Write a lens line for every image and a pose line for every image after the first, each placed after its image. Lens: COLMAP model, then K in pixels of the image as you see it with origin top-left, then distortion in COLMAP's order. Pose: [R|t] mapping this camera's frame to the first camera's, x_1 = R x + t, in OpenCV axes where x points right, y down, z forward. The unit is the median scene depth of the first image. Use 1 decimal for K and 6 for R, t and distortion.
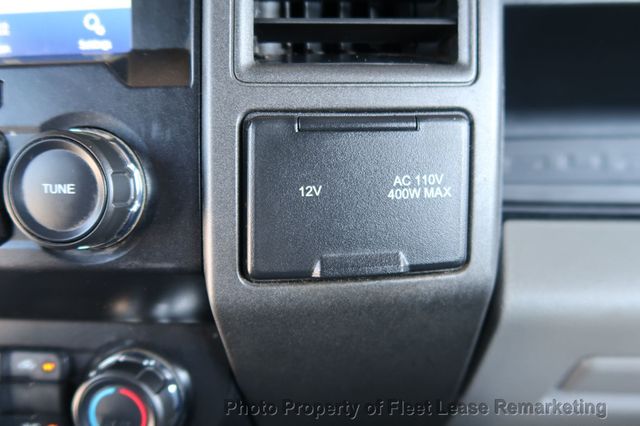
lens RADIAL K [[441.7, 0, 316.3], [0, 441.7, 212.1], [0, 0, 1]] dist [-0.019347, -0.001673]
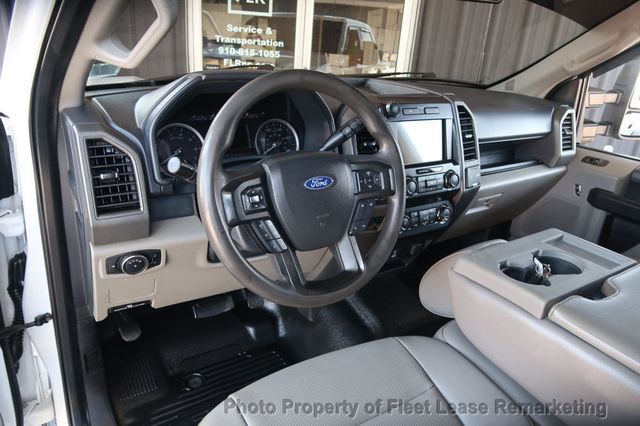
lens RADIAL K [[443.2, 0, 313.6], [0, 443.2, 209.6], [0, 0, 1]] dist [-0.026842, 0.000424]
pose [[0.781726, -0.154796, 0.604104, -6.812337], [0.127348, 0.987915, 0.088352, -0.499196], [-0.610480, 0.007864, 0.791992, -3.436865]]
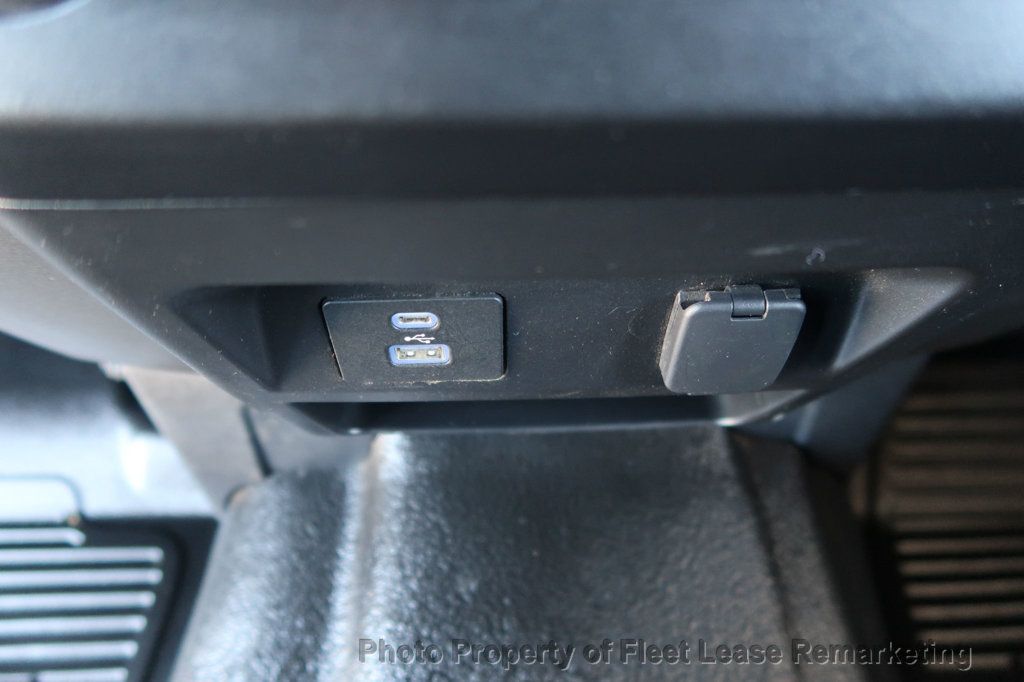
lens RADIAL K [[706.7, 0, 506.0], [0, 706.7, 339.6], [0, 0, 1]] dist [-0.019347, -0.001673]
pose [[0.993788, -0.057597, 0.095226, -1.149418], [0.024394, 0.947587, 0.318566, 0.751793], [-0.108583, -0.314264, 0.943105, 0.682084]]
